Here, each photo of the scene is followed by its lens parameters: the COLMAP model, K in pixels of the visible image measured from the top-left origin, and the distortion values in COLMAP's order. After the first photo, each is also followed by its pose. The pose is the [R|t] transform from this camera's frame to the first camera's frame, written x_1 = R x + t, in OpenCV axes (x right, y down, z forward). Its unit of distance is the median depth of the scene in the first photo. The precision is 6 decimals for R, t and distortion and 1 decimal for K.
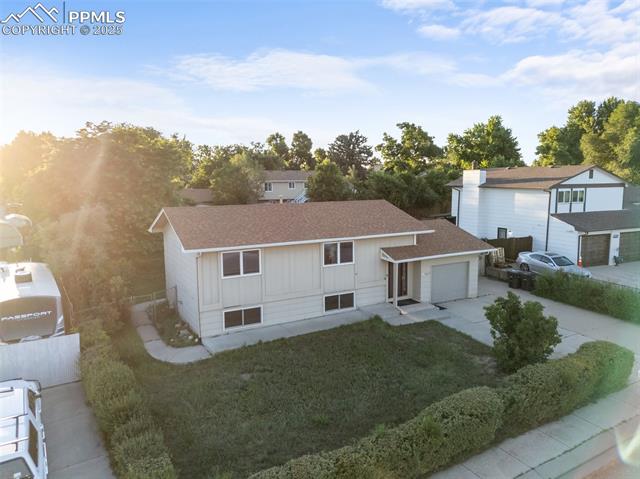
lens RADIAL K [[471.0, 0, 320.0], [0, 471.0, 239.5], [0, 0, 1]] dist [0.039642, -0.008664]
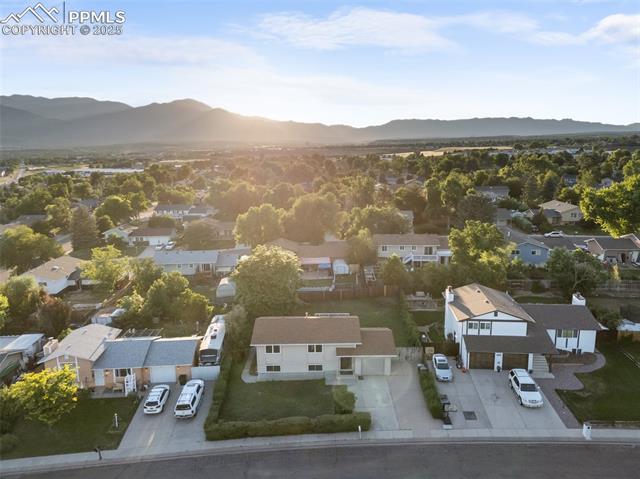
lens RADIAL K [[471.0, 0, 320.0], [0, 471.0, 239.5], [0, 0, 1]] dist [0.039642, -0.008664]
pose [[0.875593, 0.095113, -0.473594, 1.085763], [-0.058526, 0.994089, 0.091441, -0.704229], [0.479492, -0.052348, 0.875984, -1.013041]]
